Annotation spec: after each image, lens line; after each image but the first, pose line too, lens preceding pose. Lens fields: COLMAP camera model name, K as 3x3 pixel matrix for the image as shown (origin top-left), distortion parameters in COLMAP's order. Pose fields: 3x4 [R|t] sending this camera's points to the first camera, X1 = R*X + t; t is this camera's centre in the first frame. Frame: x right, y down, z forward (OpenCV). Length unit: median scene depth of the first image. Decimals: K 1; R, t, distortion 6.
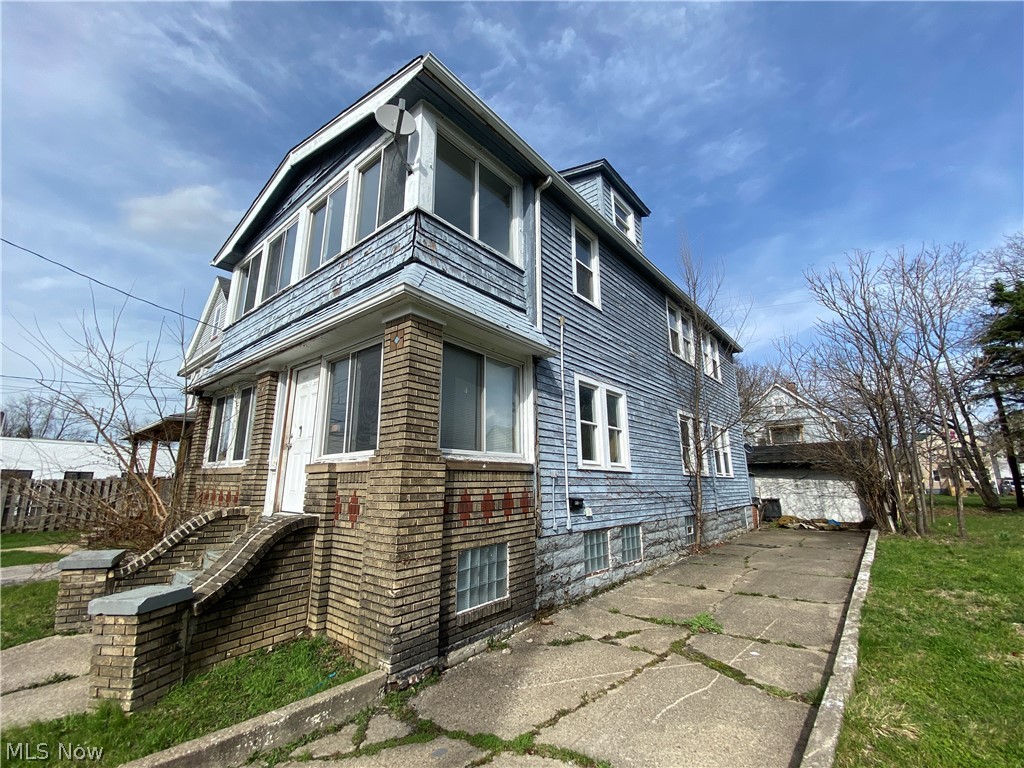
lens RADIAL K [[435.7, 0, 512.3], [0, 435.7, 389.2], [0, 0, 1]] dist [-0.015212, -0.000460]
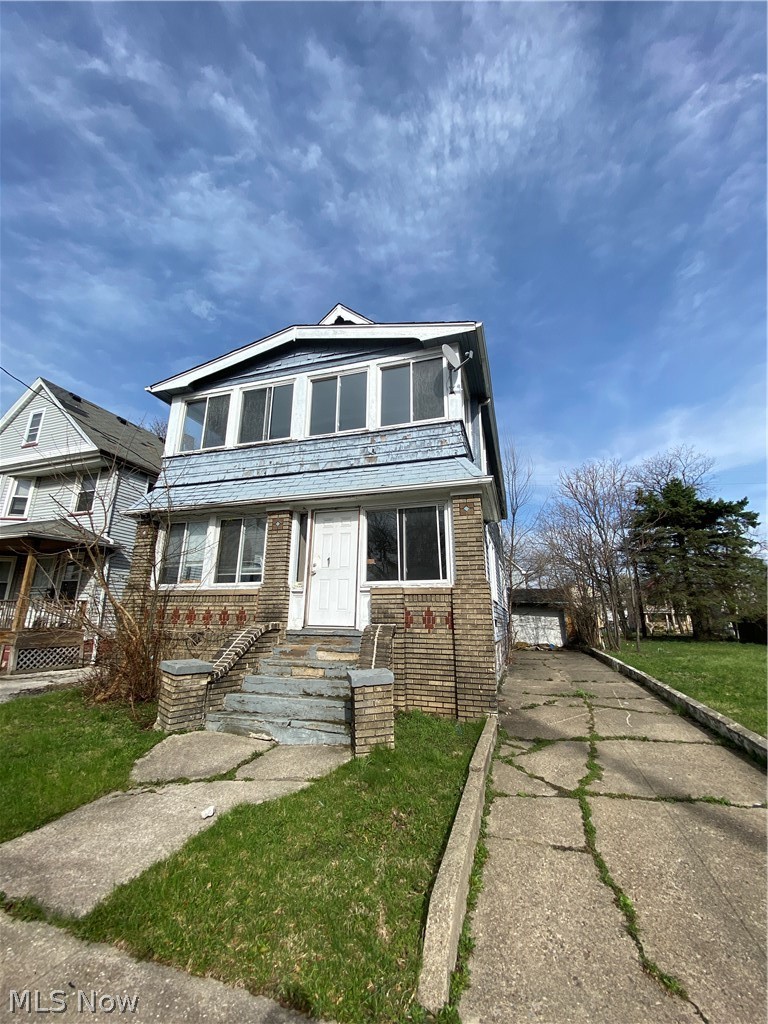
lens RADIAL K [[416.7, 0, 384.0], [0, 416.7, 512.0], [0, 0, 1]] dist [0.031366, -0.024031]
pose [[0.924195, 0.105843, 0.366962, -0.918605], [-0.090837, 0.994177, -0.057977, 0.008487], [-0.370962, 0.020248, 0.928427, -0.223788]]
